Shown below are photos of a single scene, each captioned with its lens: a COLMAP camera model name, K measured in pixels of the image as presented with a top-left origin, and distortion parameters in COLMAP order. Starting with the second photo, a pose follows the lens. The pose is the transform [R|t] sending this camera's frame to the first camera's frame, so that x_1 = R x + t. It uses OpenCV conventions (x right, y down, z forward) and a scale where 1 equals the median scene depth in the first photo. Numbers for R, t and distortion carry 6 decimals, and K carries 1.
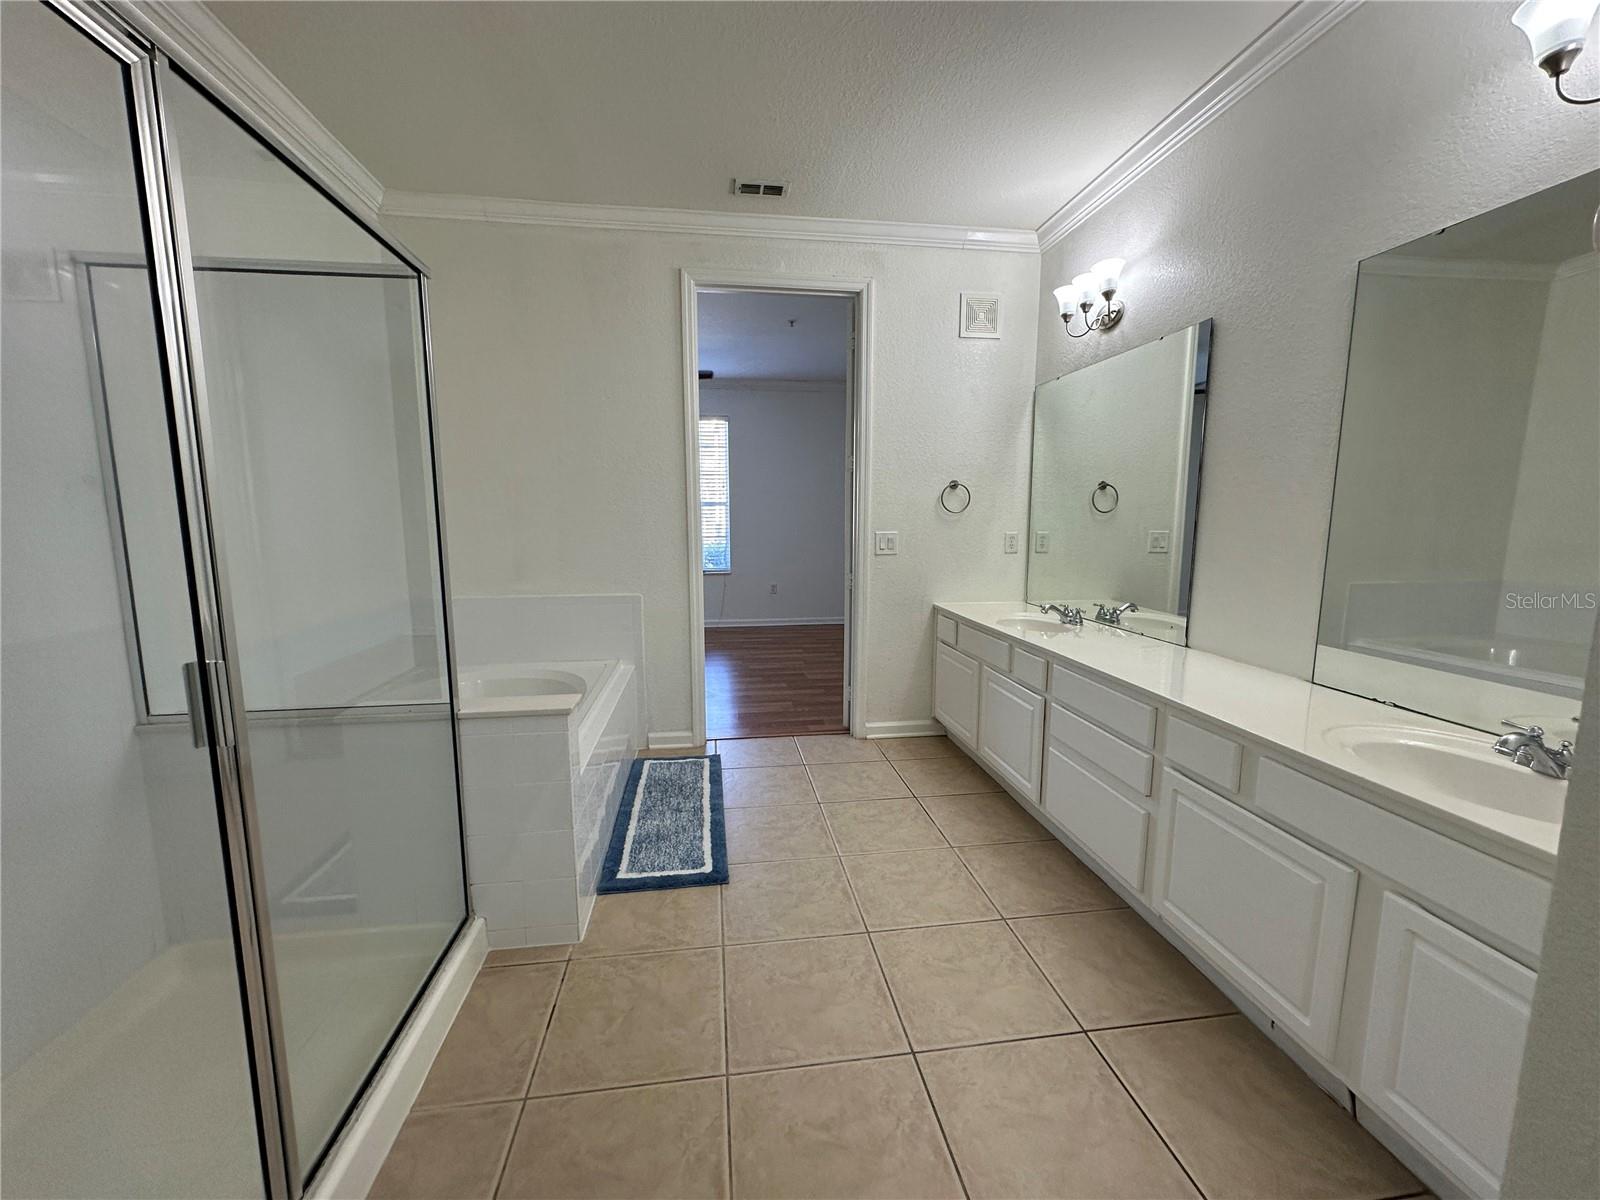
lens RADIAL K [[639.1, 0, 798.7], [0, 639.1, 600.7], [0, 0, 1]] dist [-0.000260, 0.000388]
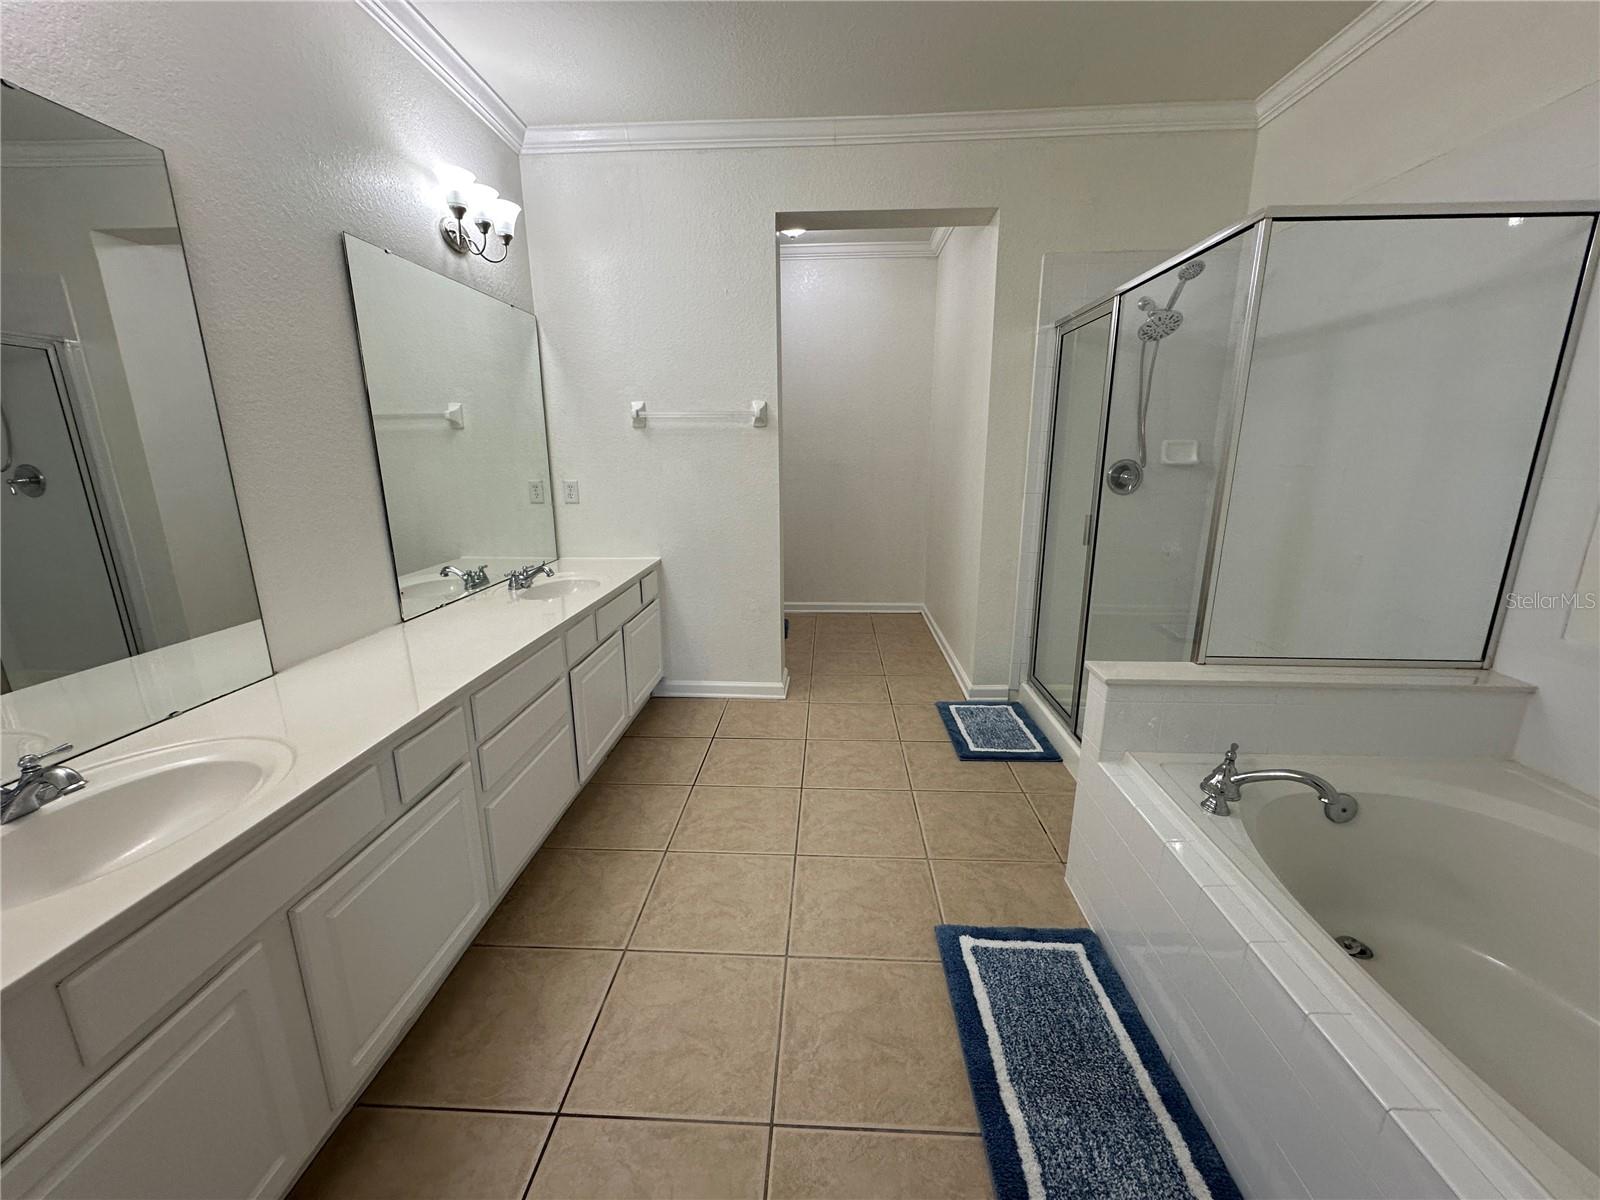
lens RADIAL K [[639.1, 0, 798.7], [0, 639.1, 600.7], [0, 0, 1]] dist [-0.000260, 0.000388]
pose [[-0.982587, -0.037869, 0.181905, -0.077000], [0.030341, 0.933168, 0.358159, -0.269883], [-0.183311, 0.357441, -0.915769, 1.763941]]
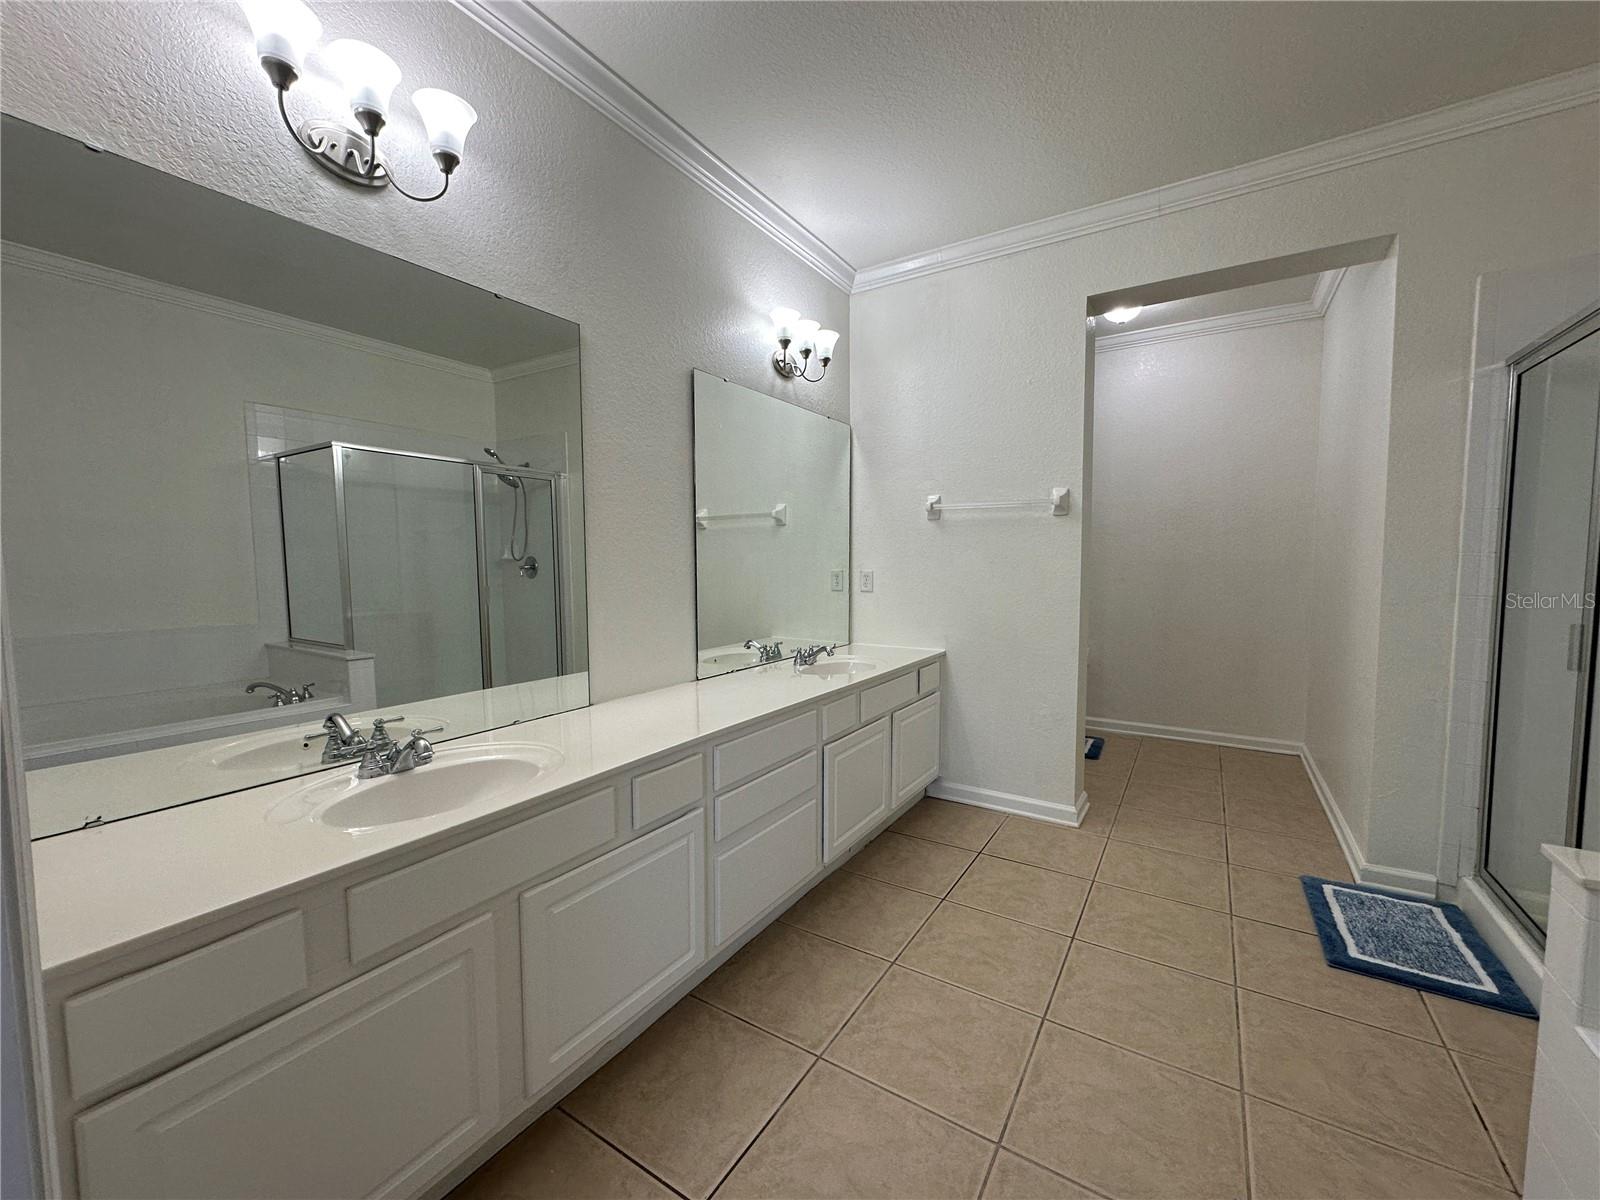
lens RADIAL K [[639.1, 0, 798.7], [0, 639.1, 600.7], [0, 0, 1]] dist [-0.000260, 0.000388]
pose [[-0.761319, -0.039759, 0.647157, -0.173061], [0.089207, 0.982203, 0.165286, -0.211886], [-0.642212, 0.183566, -0.744223, 1.684706]]
